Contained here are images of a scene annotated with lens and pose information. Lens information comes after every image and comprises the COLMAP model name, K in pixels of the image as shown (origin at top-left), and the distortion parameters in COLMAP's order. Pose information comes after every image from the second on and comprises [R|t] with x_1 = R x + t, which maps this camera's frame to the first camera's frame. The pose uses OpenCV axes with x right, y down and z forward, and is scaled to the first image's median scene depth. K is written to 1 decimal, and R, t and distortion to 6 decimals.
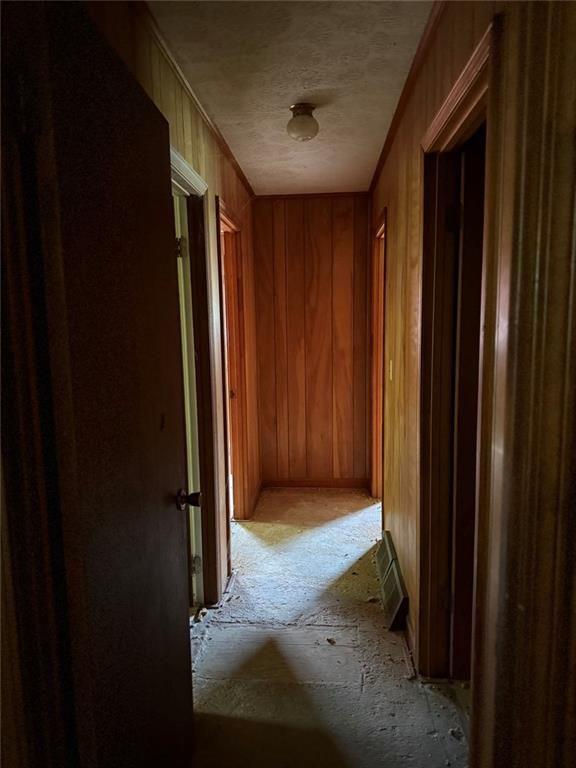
lens RADIAL K [[545.7, 0, 288.0], [0, 545.7, 384.0], [0, 0, 1]] dist [0.034108, -0.042444]
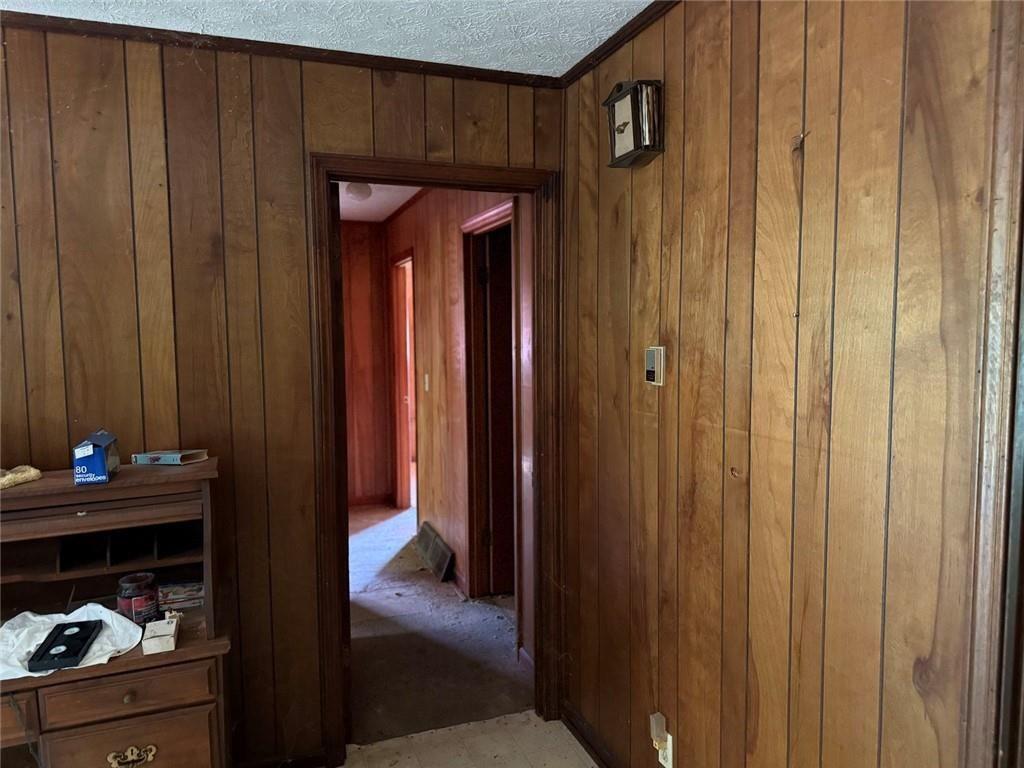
lens RADIAL K [[727.6, 0, 512.0], [0, 727.6, 384.0], [0, 0, 1]] dist [0.034108, -0.042444]
pose [[0.916631, -0.023825, 0.399025, -0.332339], [0.046433, 0.997811, -0.047086, 0.073428], [-0.397029, 0.061688, 0.915730, -0.654862]]
